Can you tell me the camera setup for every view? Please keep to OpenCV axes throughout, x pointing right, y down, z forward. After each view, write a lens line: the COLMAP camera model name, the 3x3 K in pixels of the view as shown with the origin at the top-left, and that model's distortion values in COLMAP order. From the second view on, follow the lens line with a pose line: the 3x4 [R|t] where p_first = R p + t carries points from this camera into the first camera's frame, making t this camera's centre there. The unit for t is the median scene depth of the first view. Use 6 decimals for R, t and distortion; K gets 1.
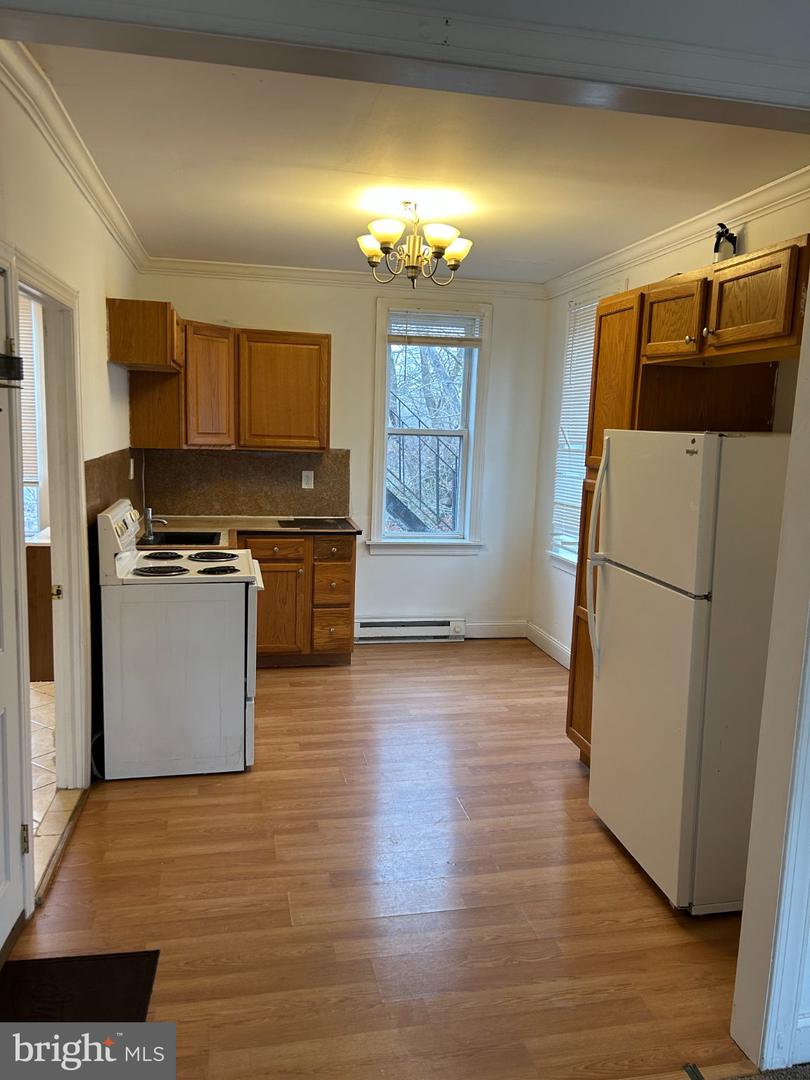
lens RADIAL K [[808.6, 0, 405.0], [0, 808.6, 540.0], [0, 0, 1]] dist [0.006973, -0.004102]
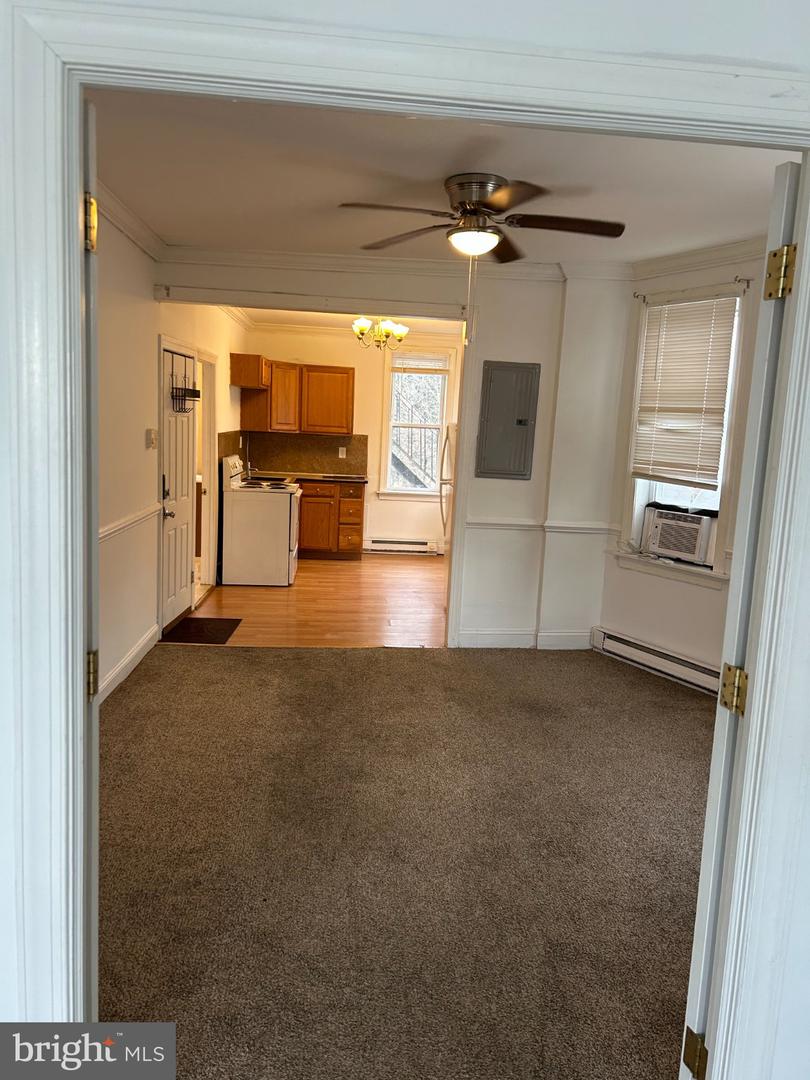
lens RADIAL K [[739.9, 0, 405.0], [0, 739.9, 540.0], [0, 0, 1]] dist [0.006278, -0.000008]
pose [[0.992999, 0.035460, -0.112671, 0.211622], [-0.034384, 0.999343, 0.011485, 0.094896], [0.113005, -0.007530, 0.993566, -0.578392]]
